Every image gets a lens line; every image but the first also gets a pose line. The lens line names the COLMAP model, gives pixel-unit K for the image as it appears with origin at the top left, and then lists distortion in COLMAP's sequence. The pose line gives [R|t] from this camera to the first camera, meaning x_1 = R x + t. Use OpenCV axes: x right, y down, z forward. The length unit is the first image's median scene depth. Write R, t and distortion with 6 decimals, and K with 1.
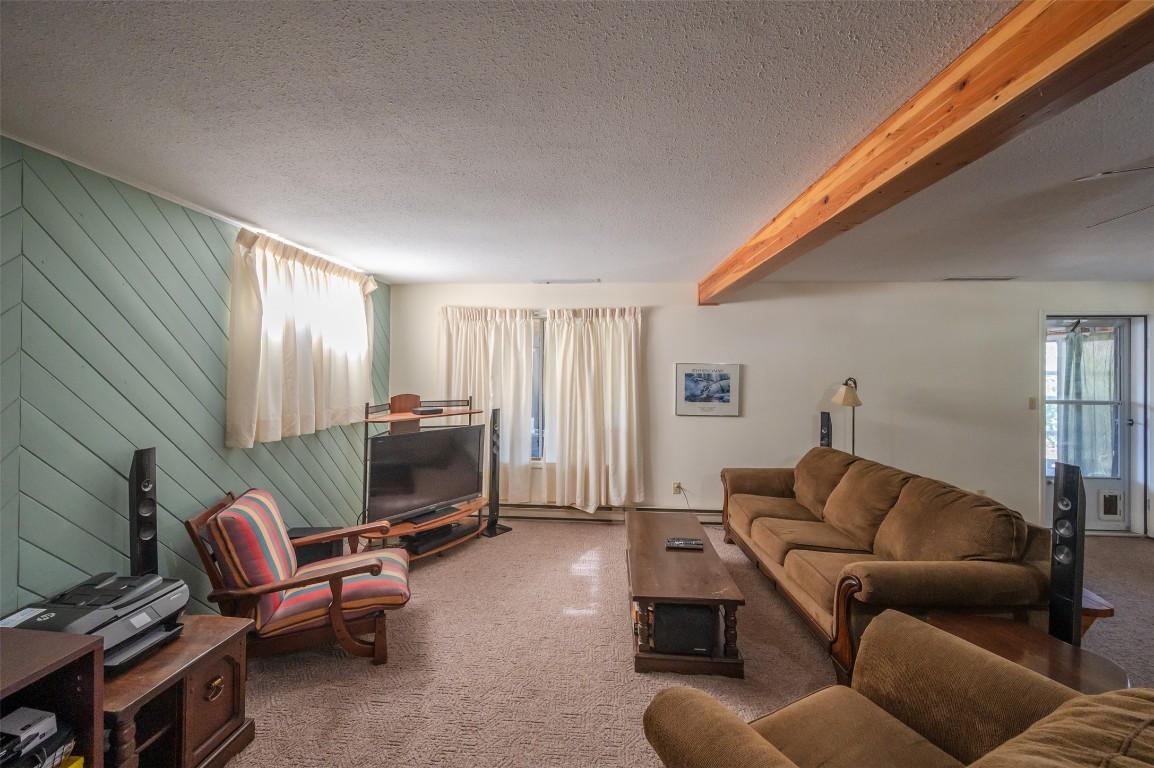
lens RADIAL K [[482.1, 0, 577.6], [0, 482.1, 367.7], [0, 0, 1]] dist [0.000371, -0.000116]
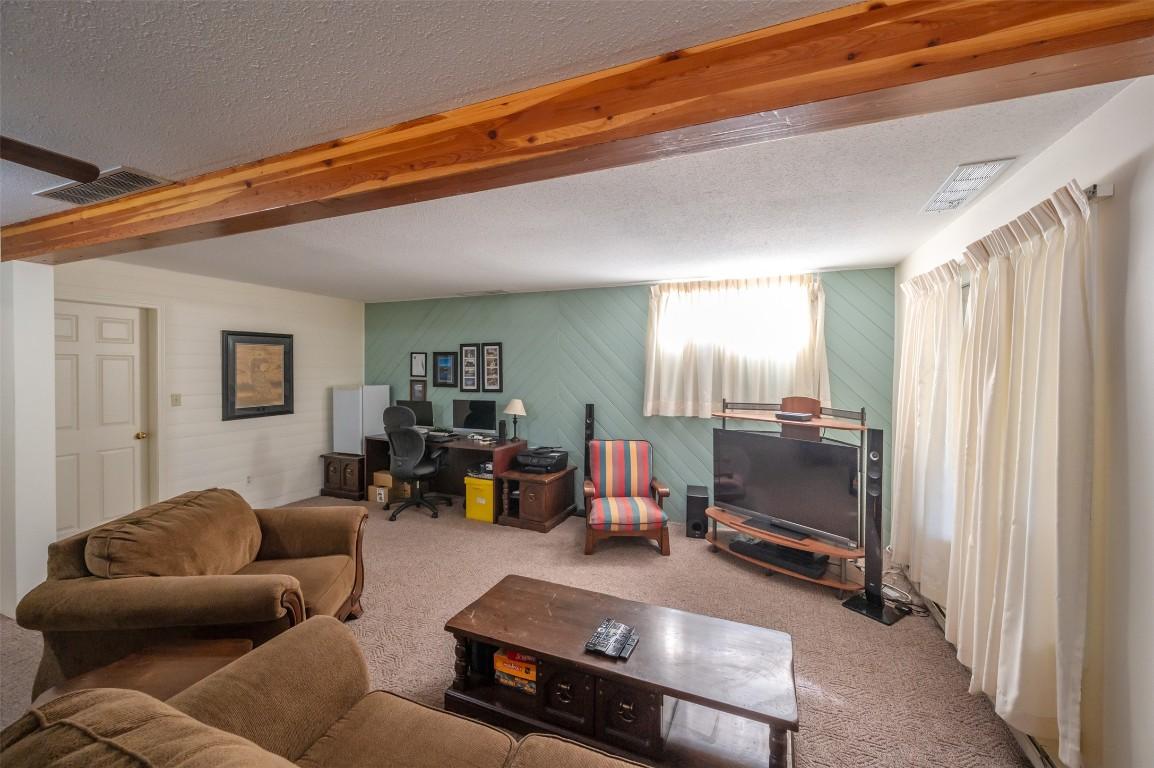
lens RADIAL K [[476.4, 0, 577.0], [0, 476.4, 384.0], [0, 0, 1]] dist [-0.000678, -0.000097]
pose [[-0.353235, 0.023921, -0.935229, 0.600757], [-0.004592, 0.999617, 0.027302, 0.006477], [0.935523, 0.013939, -0.352990, 0.863354]]
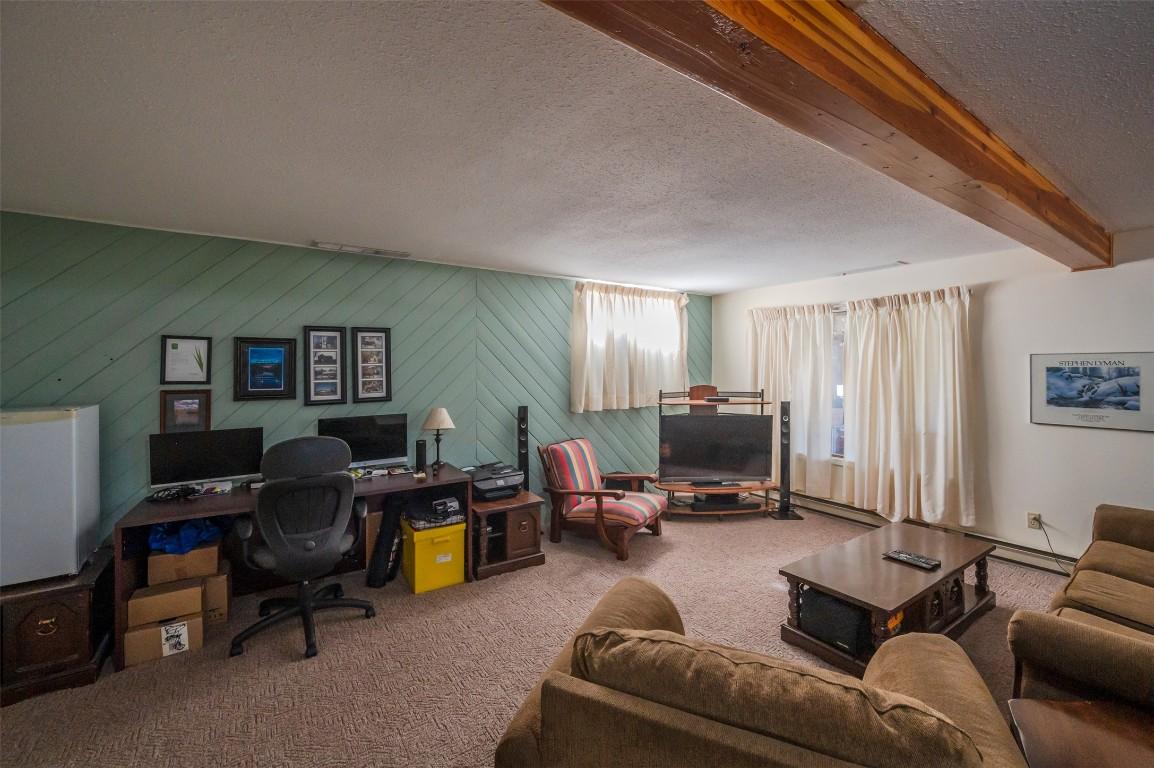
lens RADIAL K [[482.1, 0, 577.6], [0, 482.1, 367.7], [0, 0, 1]] dist [0.000371, -0.000116]
pose [[0.615152, -0.006351, -0.788383, 0.395165], [0.009306, 0.999956, -0.000793, 0.007158], [0.788353, -0.006849, 0.615184, -0.016961]]
